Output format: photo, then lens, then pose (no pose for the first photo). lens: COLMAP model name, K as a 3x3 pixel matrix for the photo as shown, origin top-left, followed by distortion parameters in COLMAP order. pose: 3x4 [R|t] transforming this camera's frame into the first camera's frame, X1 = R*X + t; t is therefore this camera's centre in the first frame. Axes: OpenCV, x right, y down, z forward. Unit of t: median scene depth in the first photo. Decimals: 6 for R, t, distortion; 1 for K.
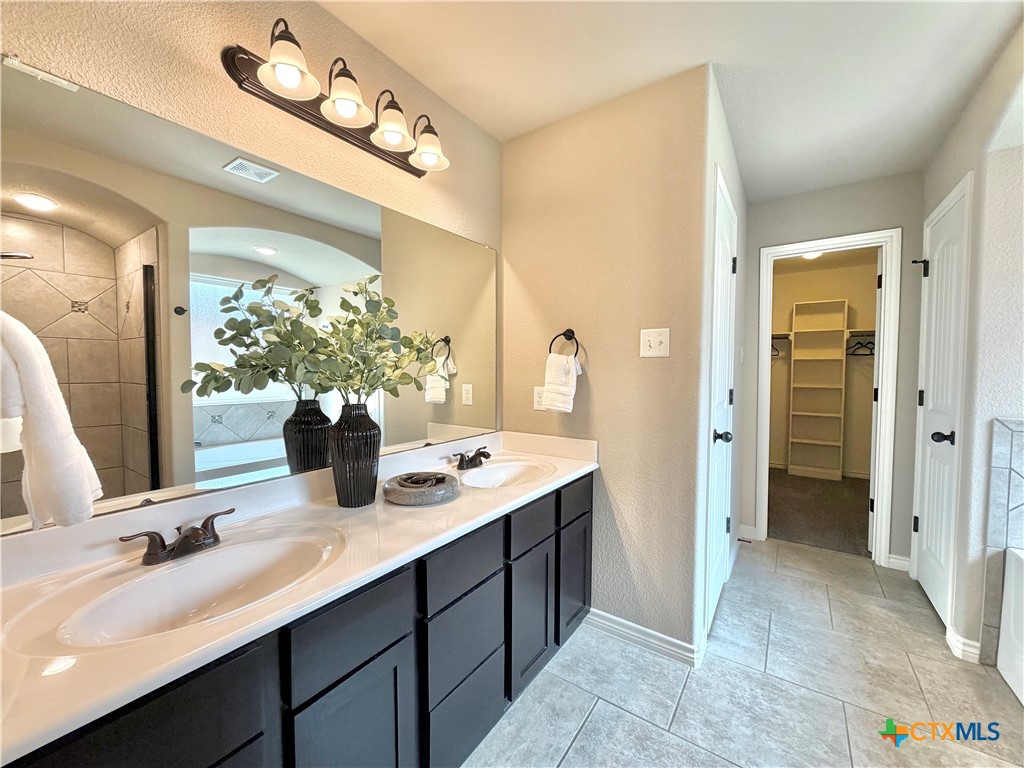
lens RADIAL K [[407.9, 0, 514.1], [0, 407.9, 383.5], [0, 0, 1]] dist [-0.000648, 0.000032]
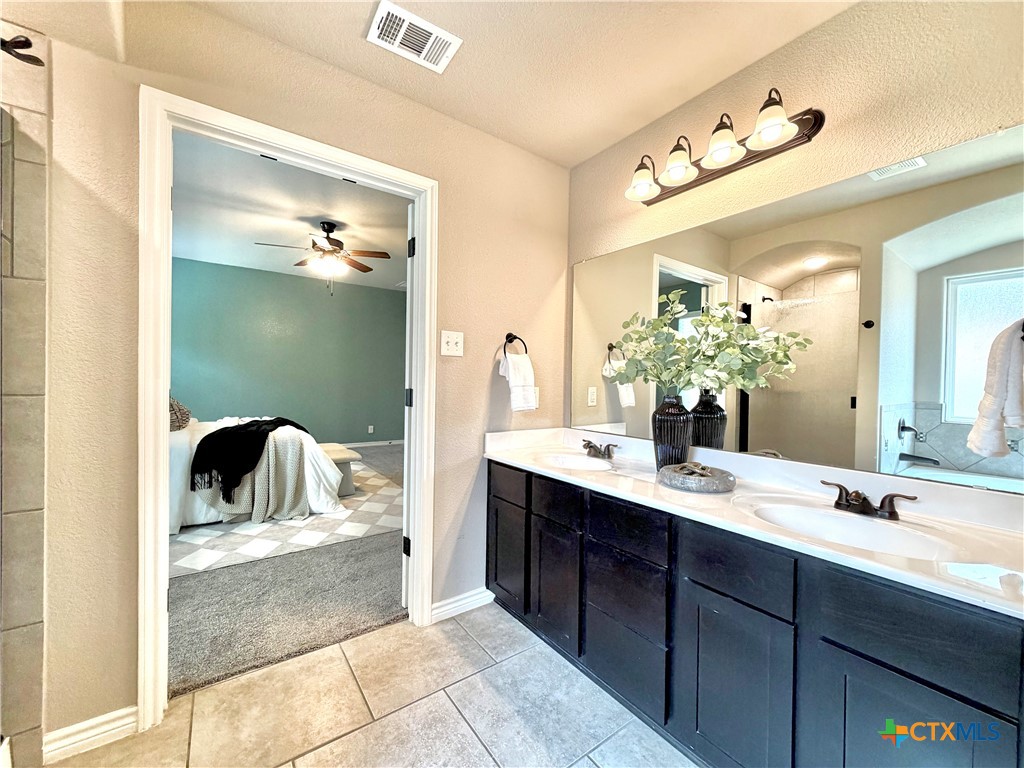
lens RADIAL K [[407.9, 0, 514.1], [0, 407.9, 383.5], [0, 0, 1]] dist [-0.000648, 0.000032]
pose [[-0.318108, -0.011114, -0.947989, 0.961179], [-0.039700, 0.999210, 0.001608, 0.023105], [0.947223, 0.038146, -0.318298, 0.908703]]
